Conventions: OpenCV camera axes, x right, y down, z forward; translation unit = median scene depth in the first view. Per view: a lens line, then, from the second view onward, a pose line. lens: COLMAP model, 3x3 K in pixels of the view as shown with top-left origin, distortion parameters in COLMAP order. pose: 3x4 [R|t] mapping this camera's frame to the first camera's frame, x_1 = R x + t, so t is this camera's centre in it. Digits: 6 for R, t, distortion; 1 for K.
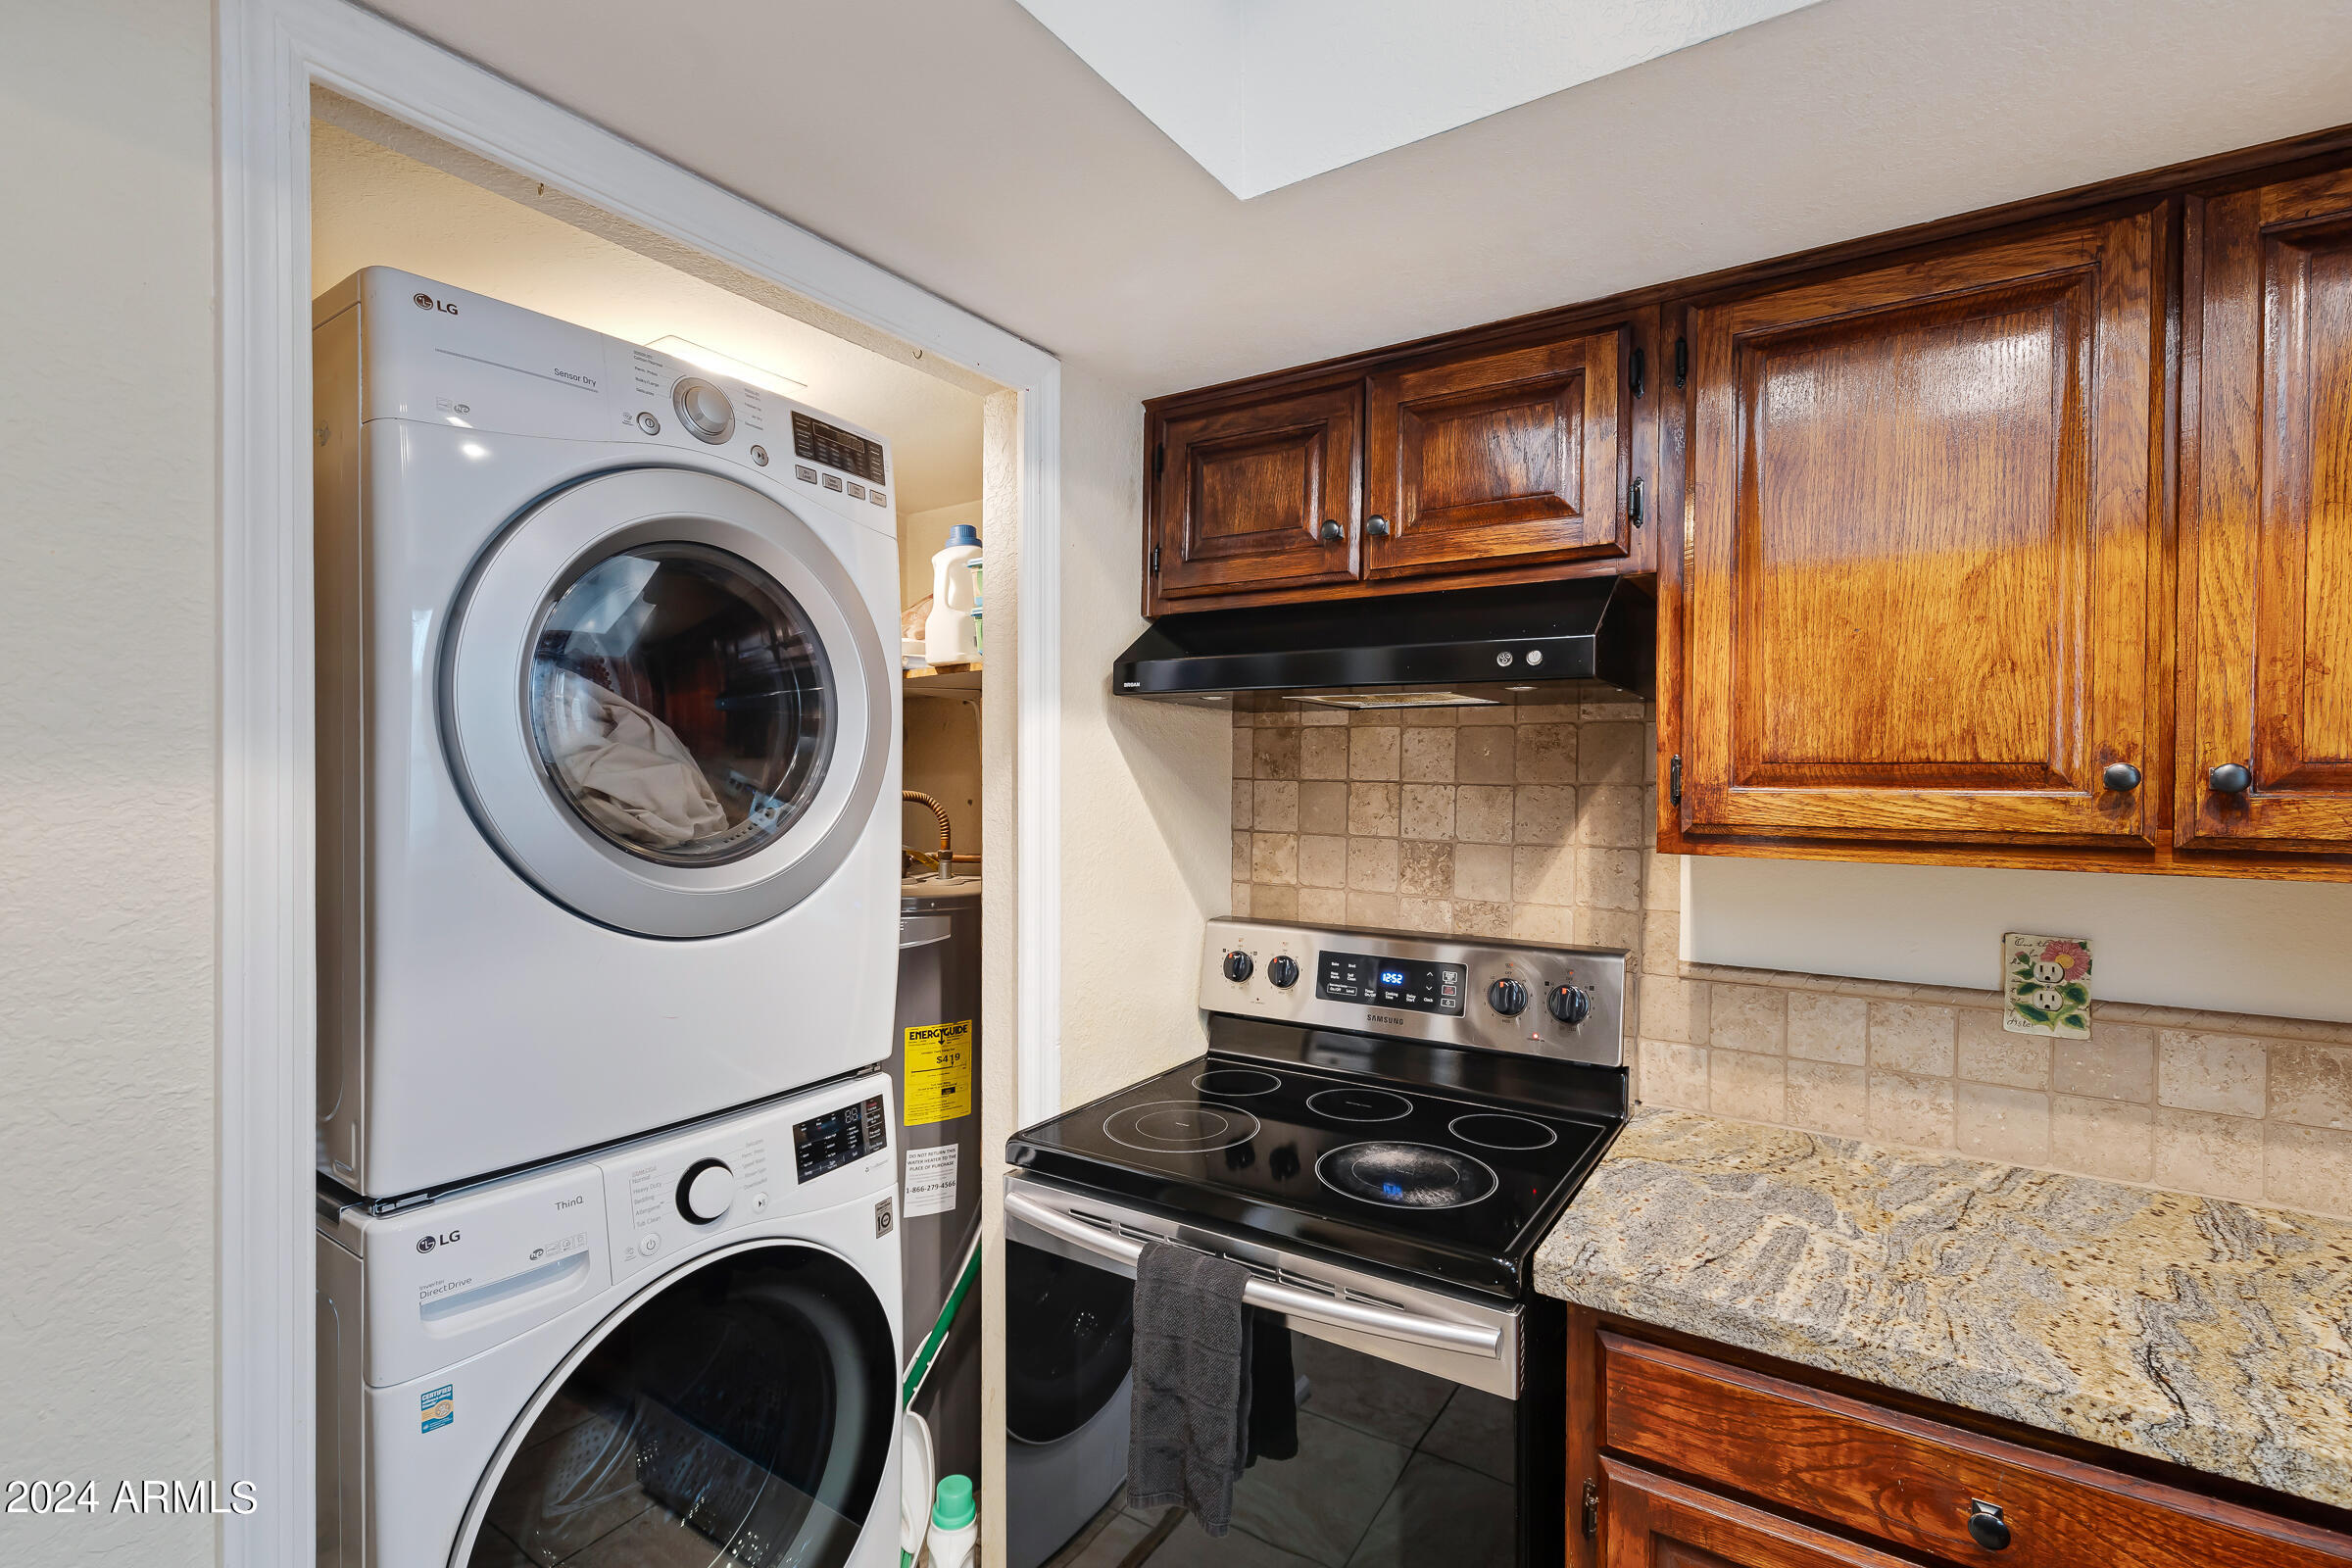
lens RADIAL K [[1065.9, 0, 1172.3], [0, 1065.9, 787.7], [0, 0, 1]] dist [0.010049, -0.002133]
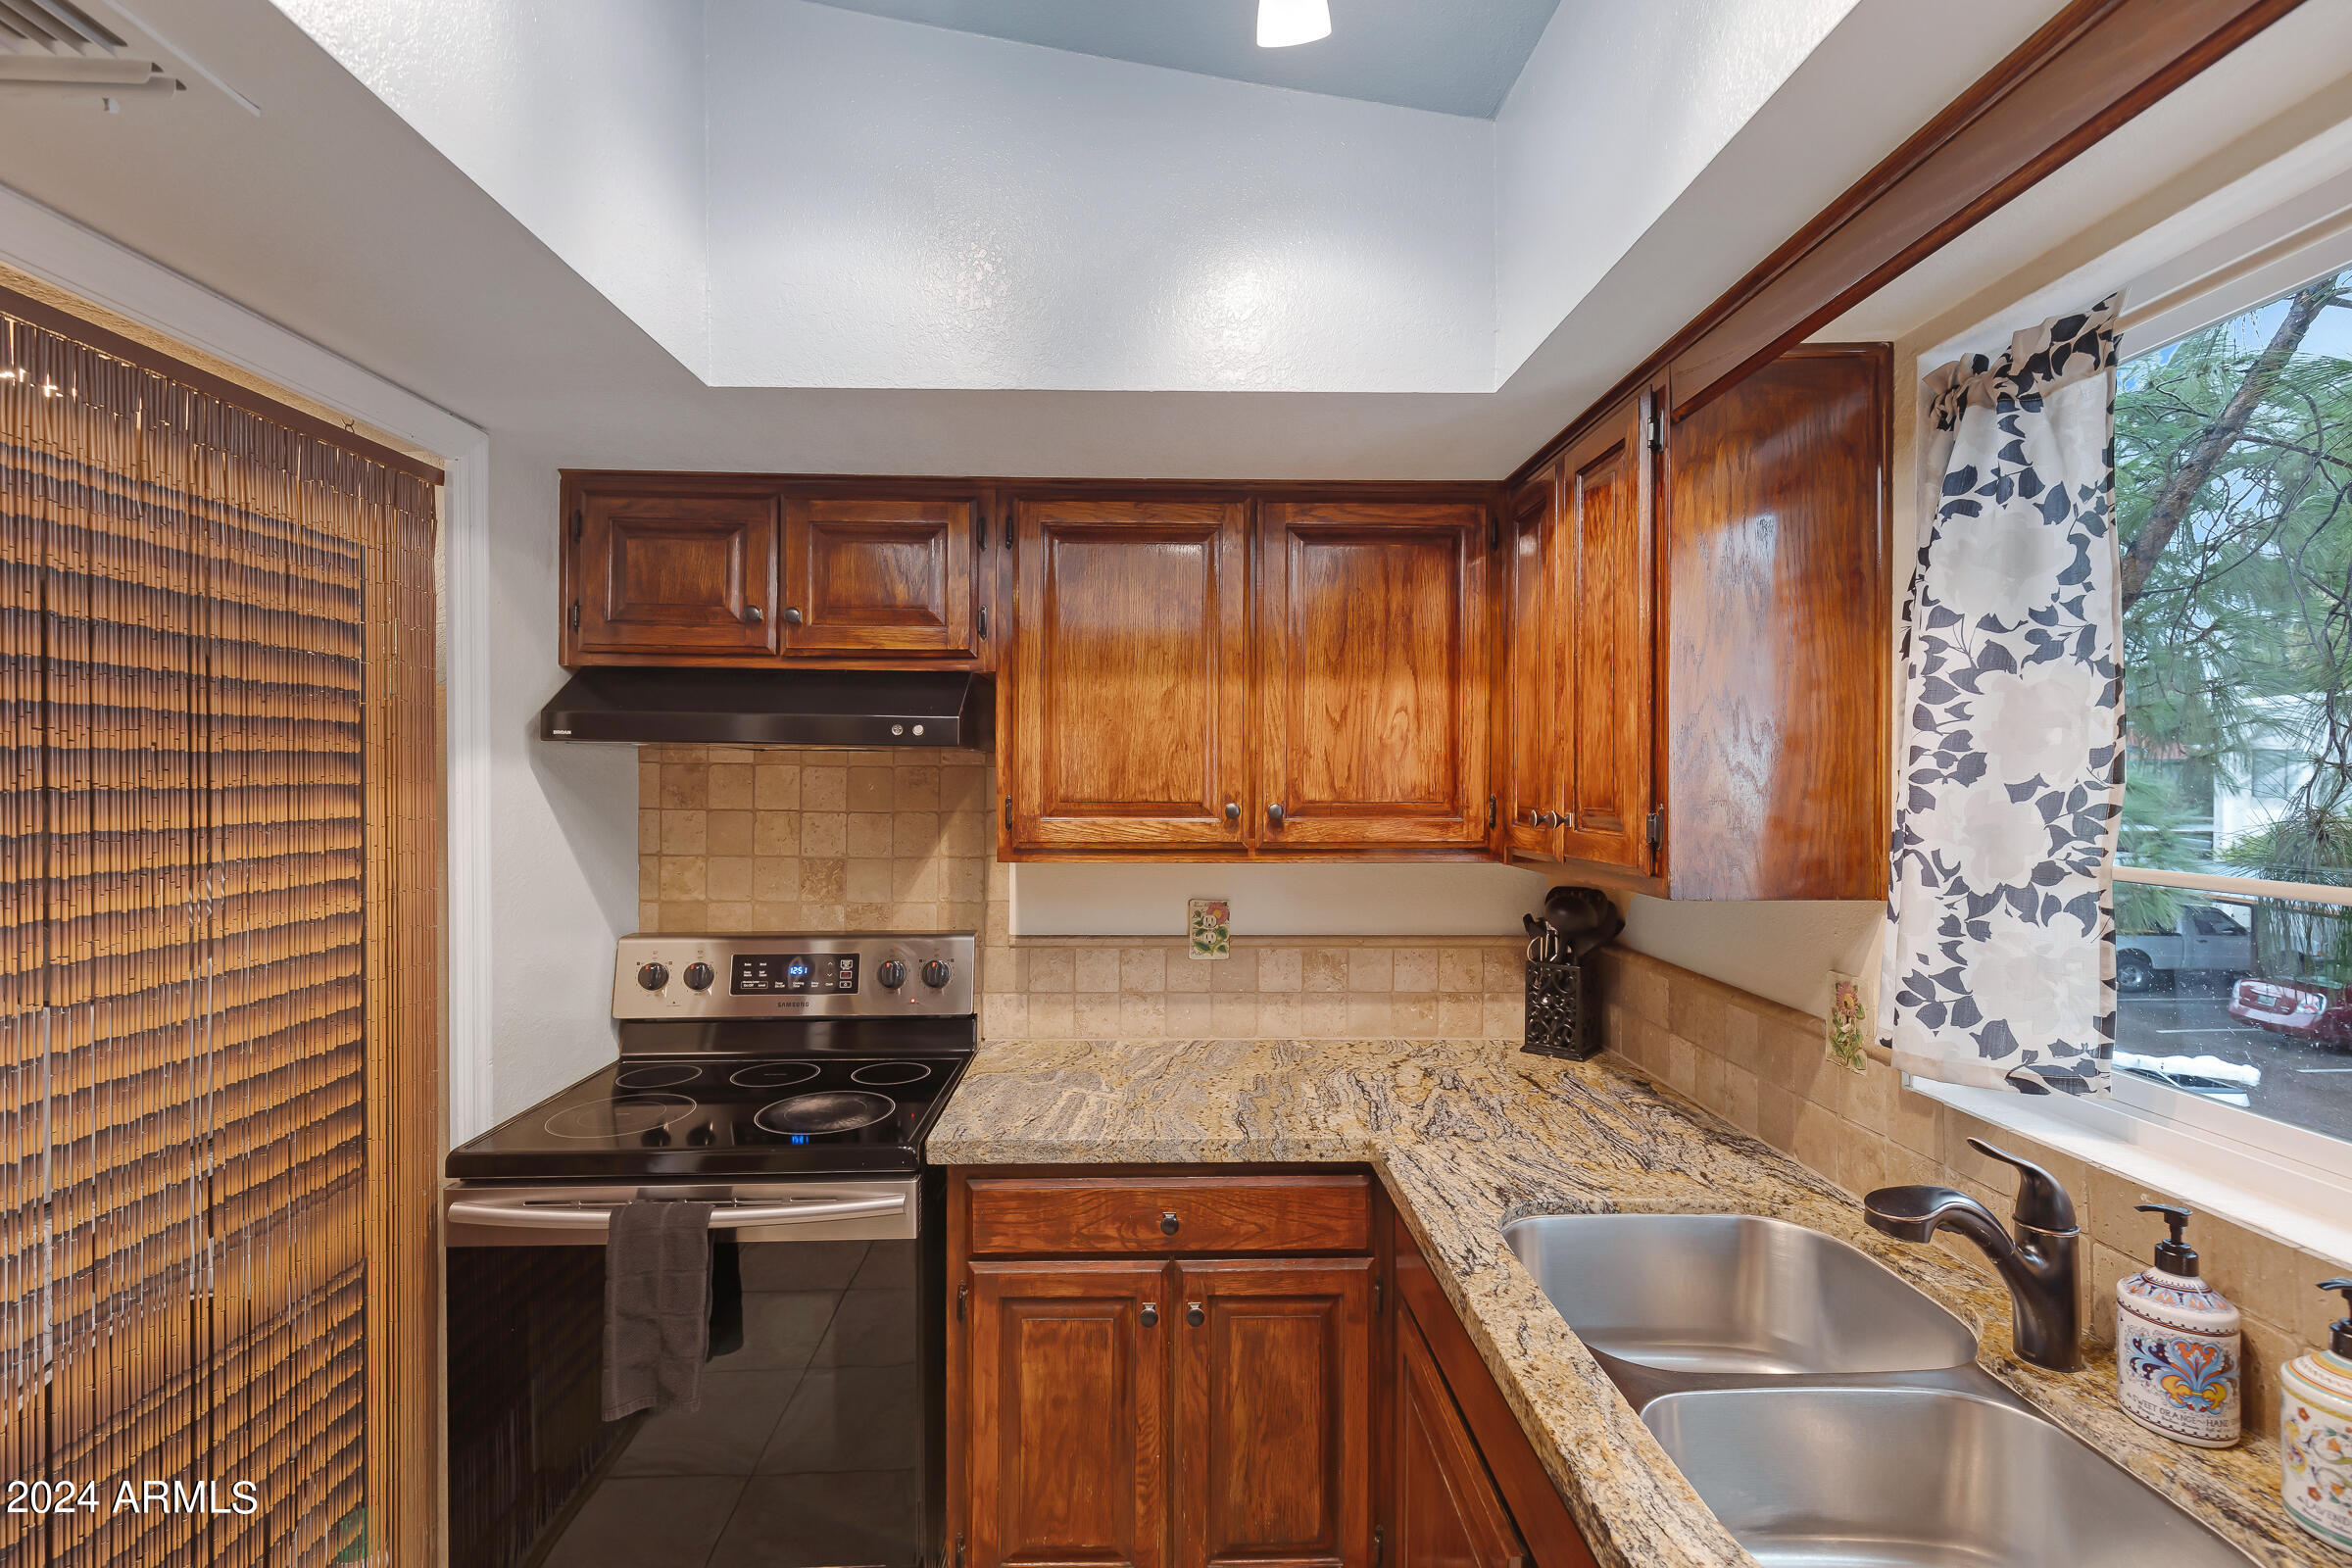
lens RADIAL K [[1065.9, 0, 1191.0], [0, 1065.9, 788.7], [0, 0, 1]] dist [0.010049, -0.002133]
pose [[0.809002, -0.008796, 0.587739, -0.193781], [0.005730, 0.999959, 0.007078, -0.049551], [-0.587777, -0.002359, 0.809019, -0.346237]]
